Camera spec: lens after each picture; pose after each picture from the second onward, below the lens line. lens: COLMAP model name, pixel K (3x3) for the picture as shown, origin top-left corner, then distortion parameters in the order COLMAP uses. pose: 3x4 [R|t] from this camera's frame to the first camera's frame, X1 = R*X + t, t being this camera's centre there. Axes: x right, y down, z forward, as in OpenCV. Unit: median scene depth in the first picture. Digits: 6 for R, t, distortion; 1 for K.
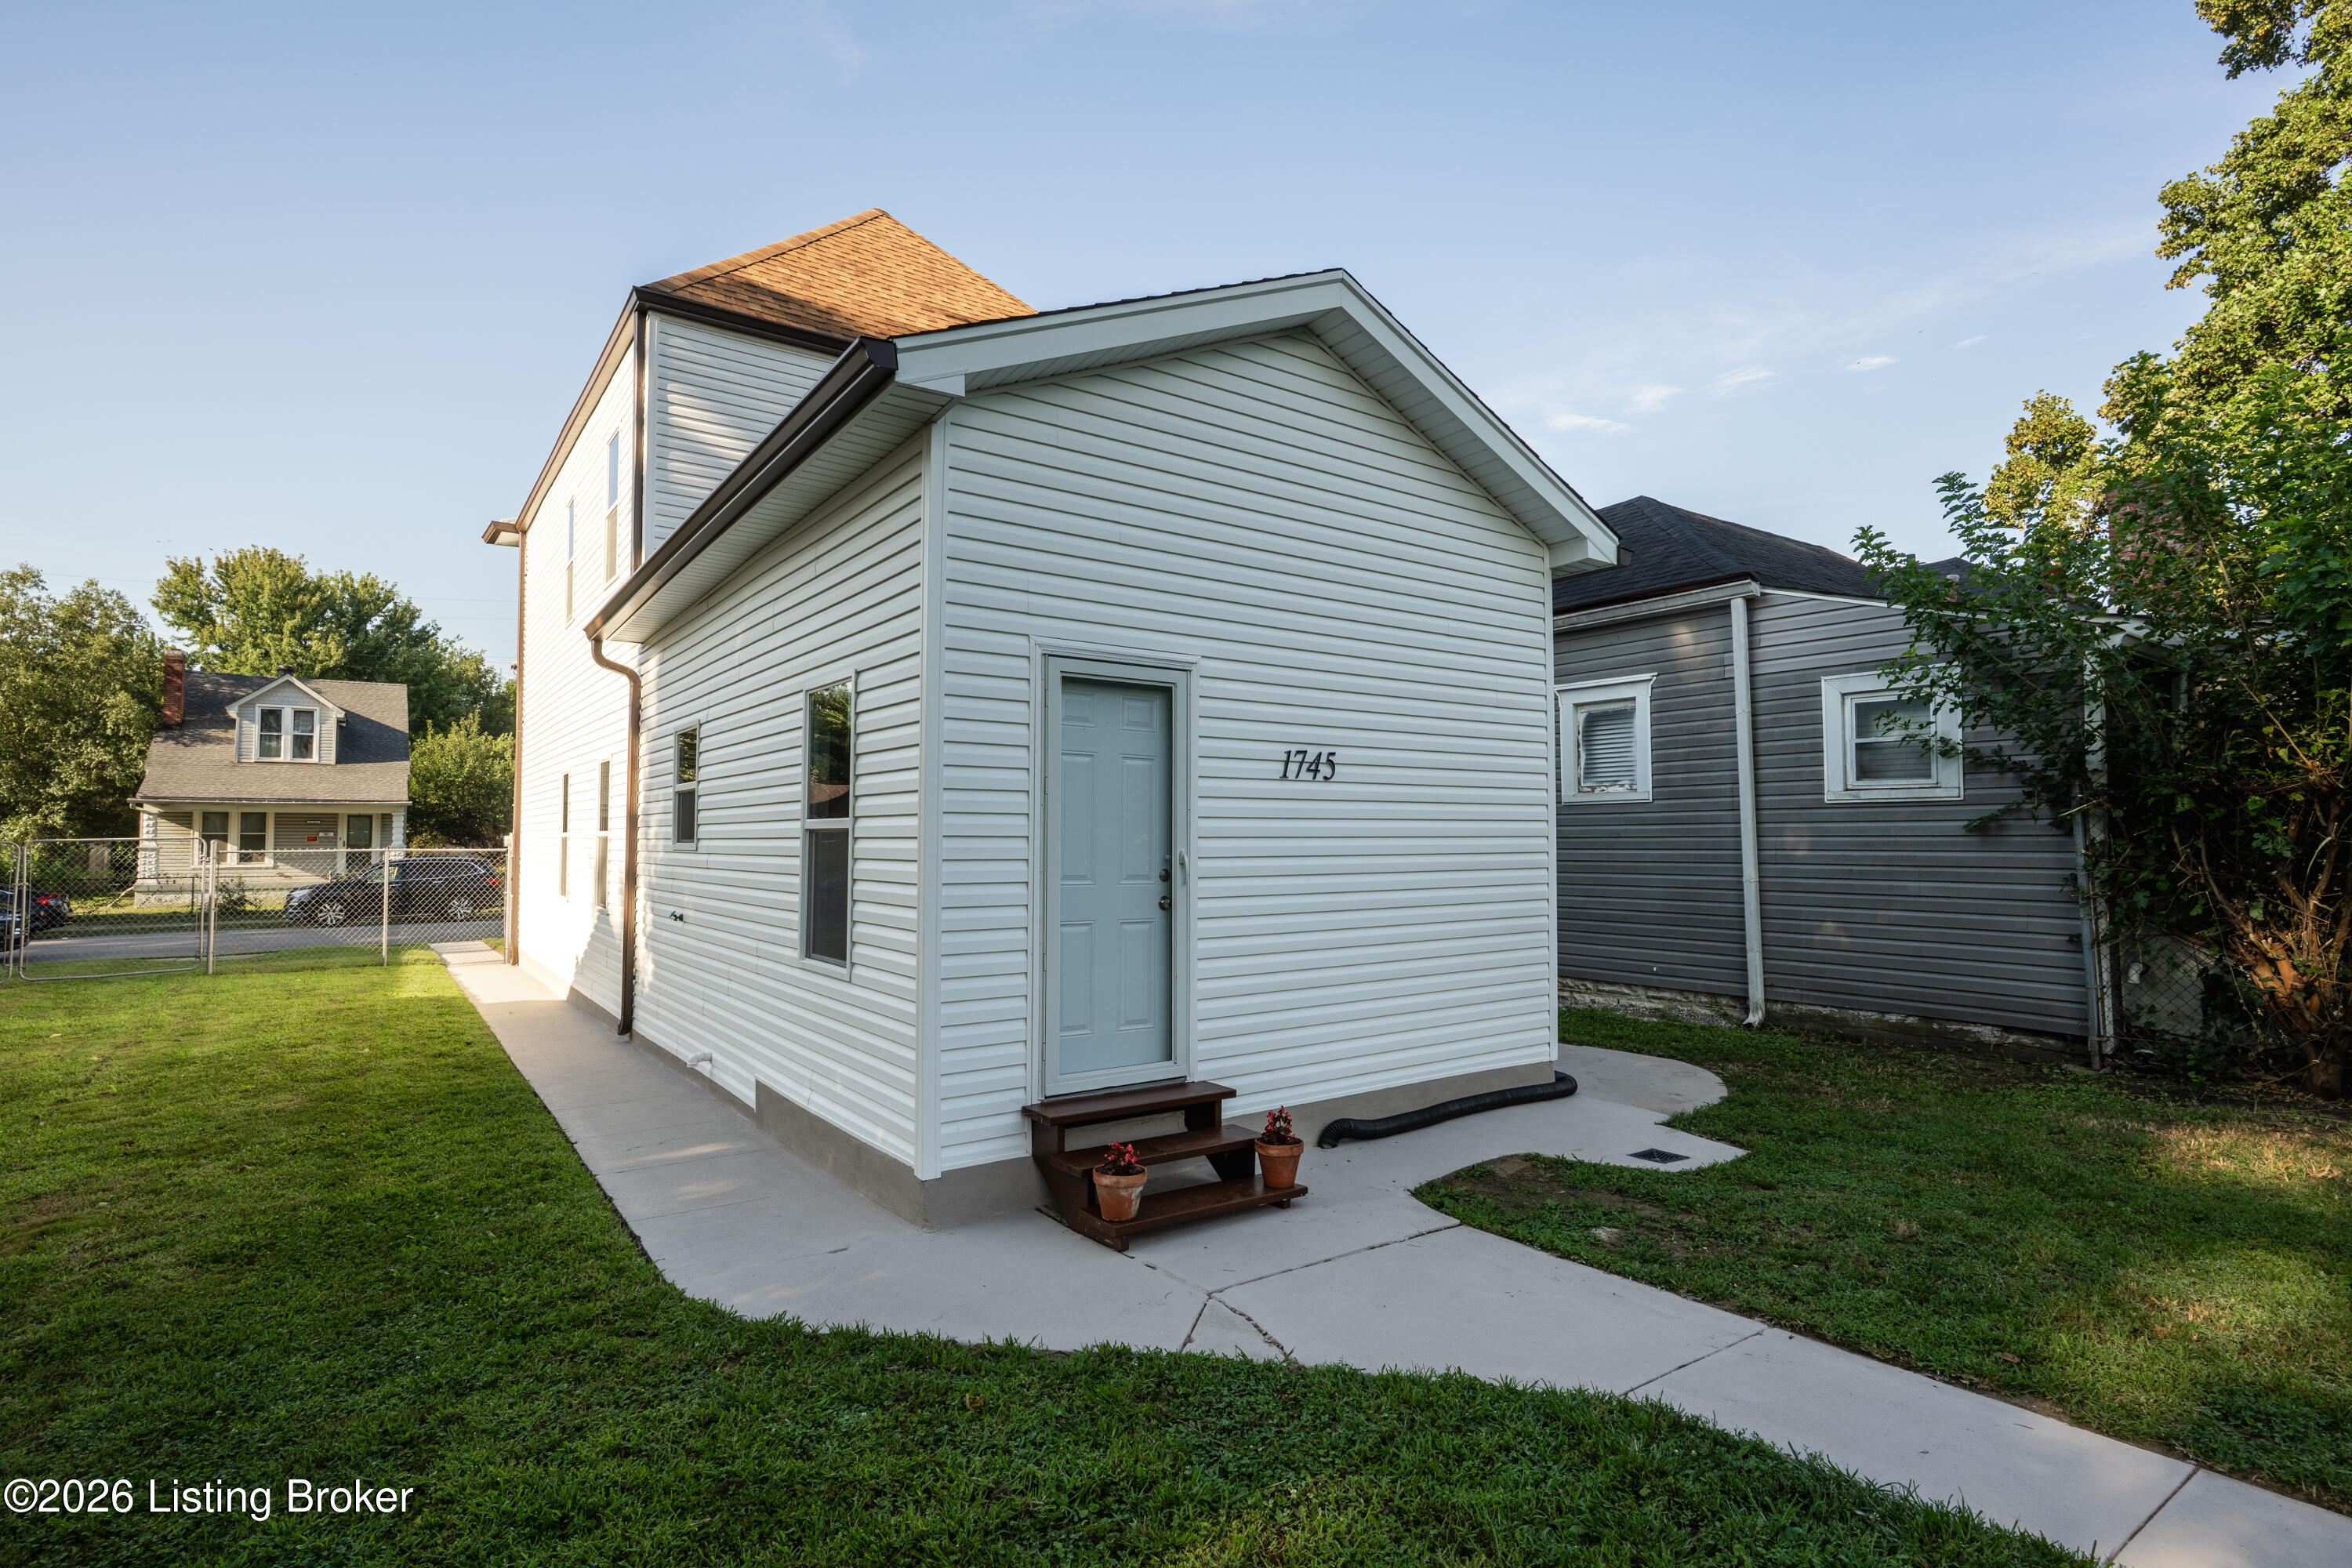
lens RADIAL K [[1138.7, 0, 1172.3], [0, 1138.7, 784.8], [0, 0, 1]] dist [0.008665, -0.000999]
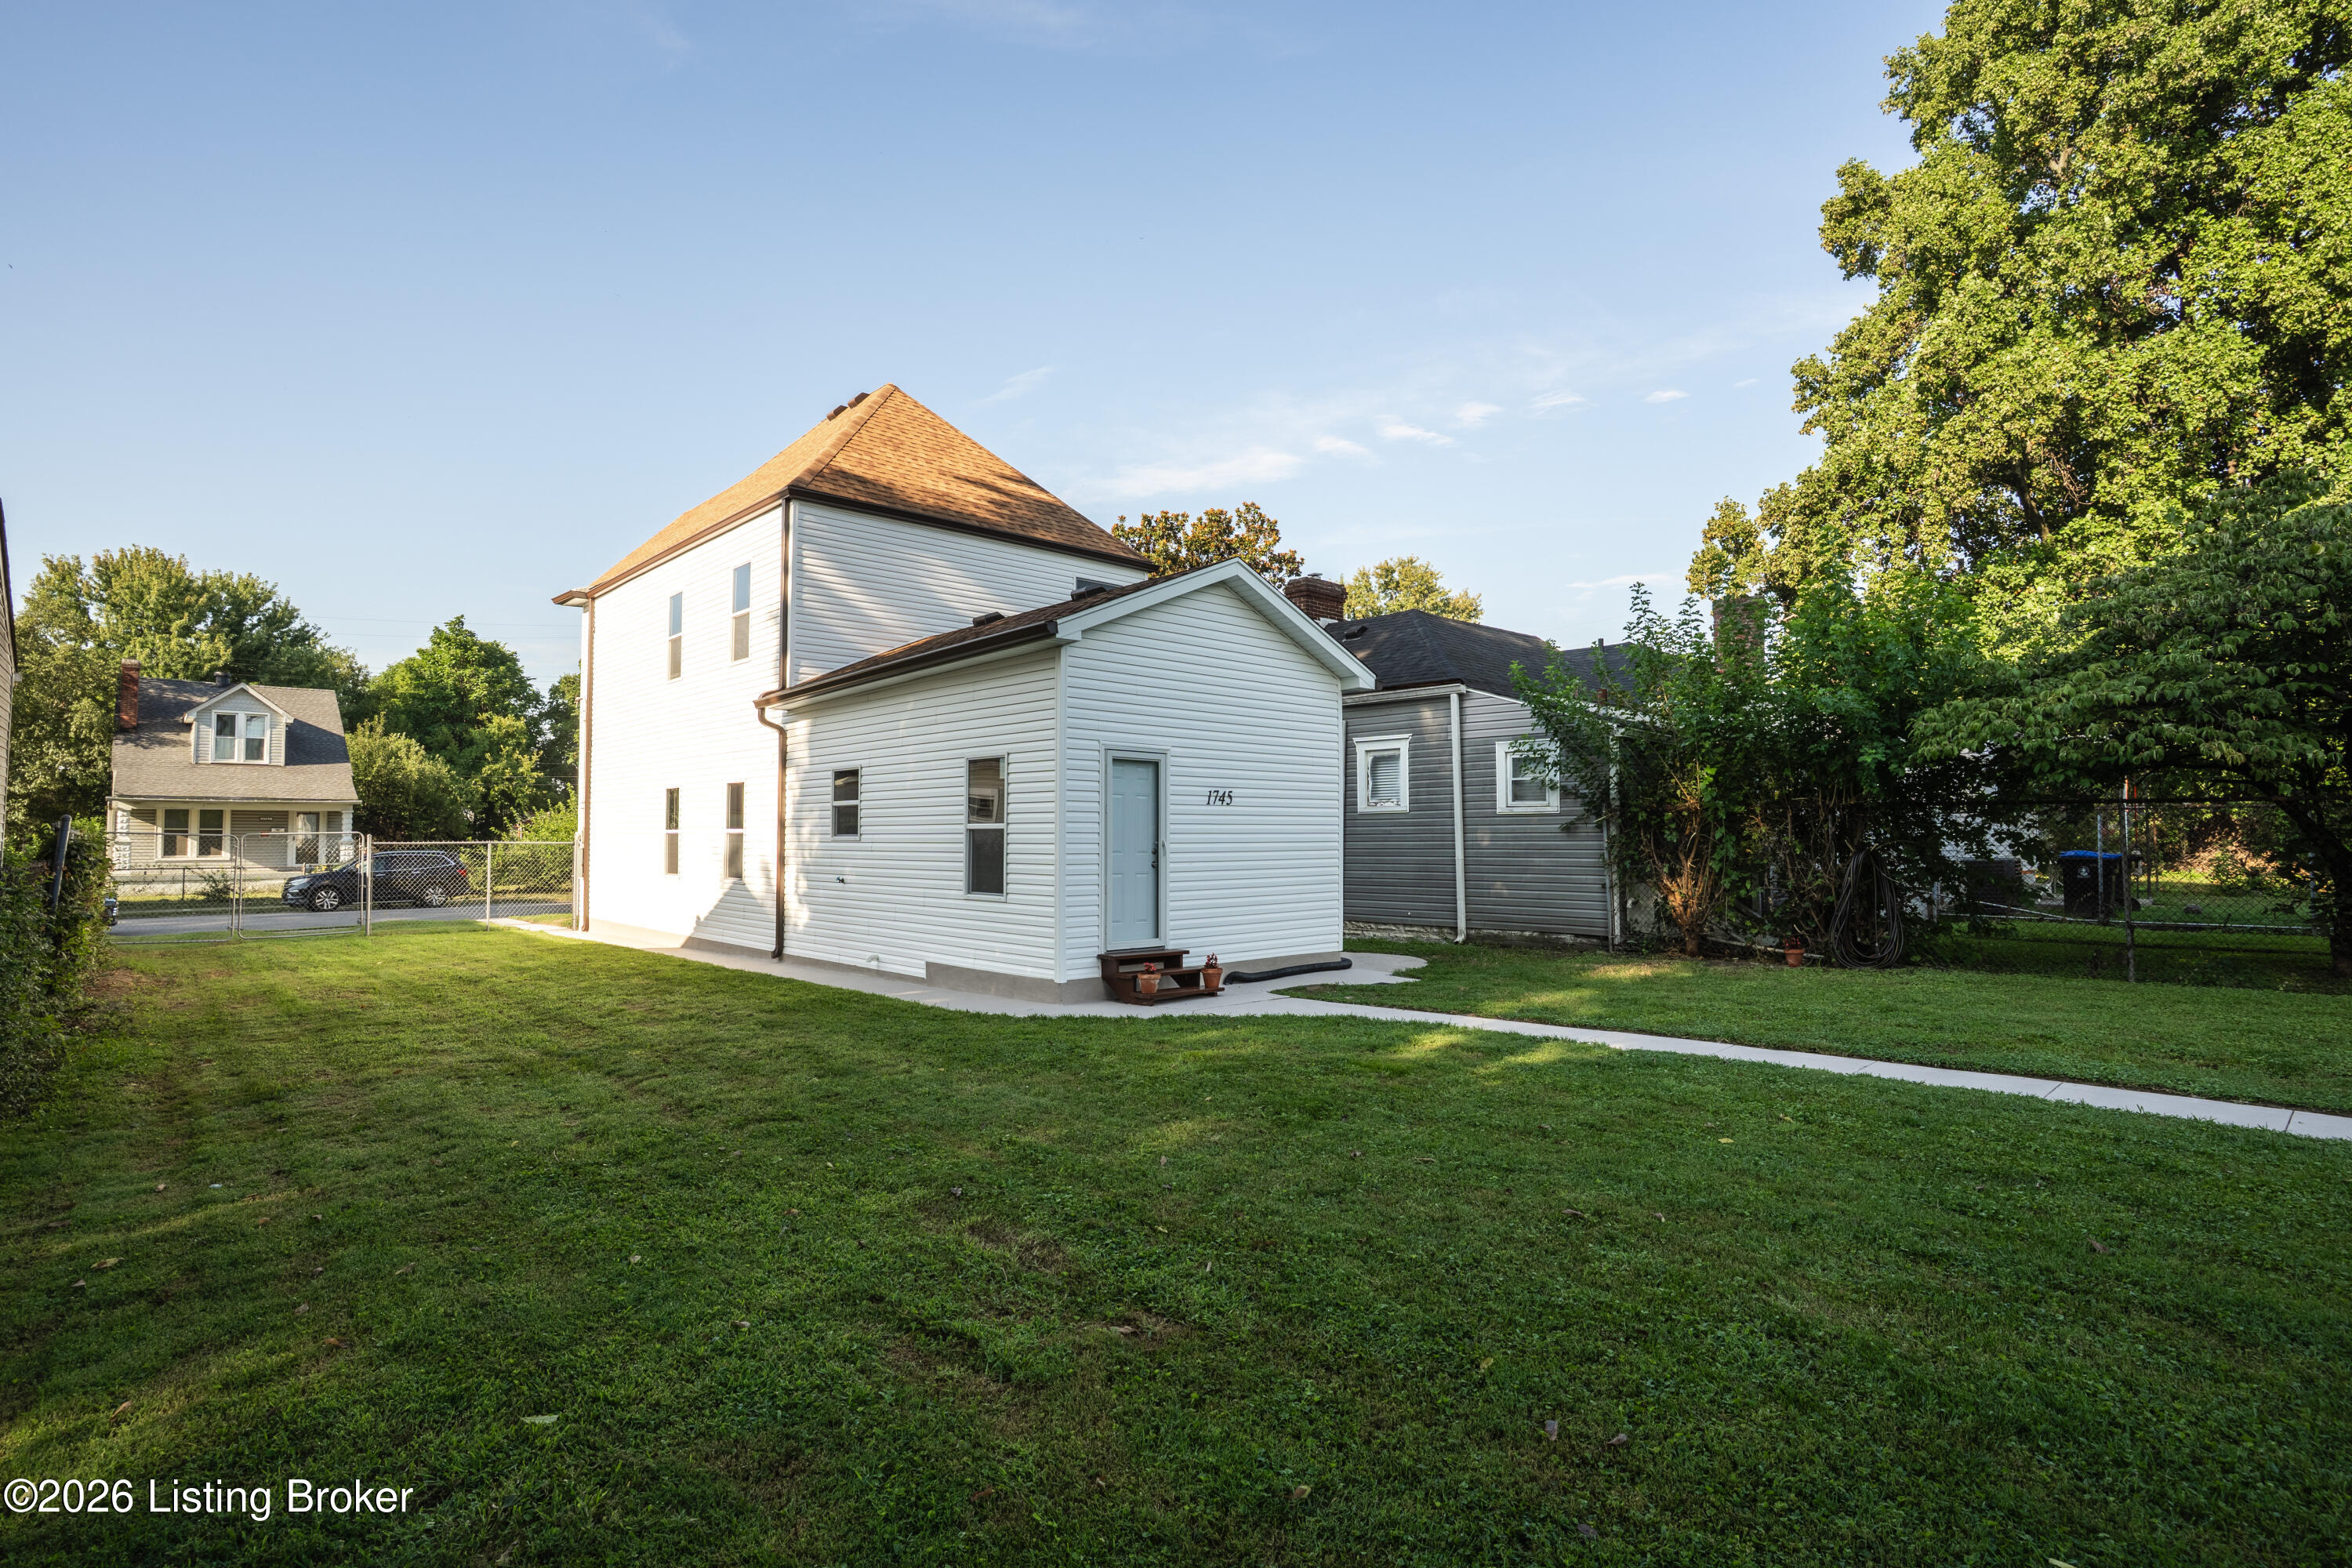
lens RADIAL K [[1154.8, 0, 1168.7], [0, 1154.8, 785.0], [0, 0, 1]] dist [-0.069400, 0.031483]
pose [[0.991322, 0.006001, 0.131317, -0.121756], [-0.006293, 0.999979, 0.001806, -0.021894], [-0.131304, -0.002617, 0.991339, -0.519242]]
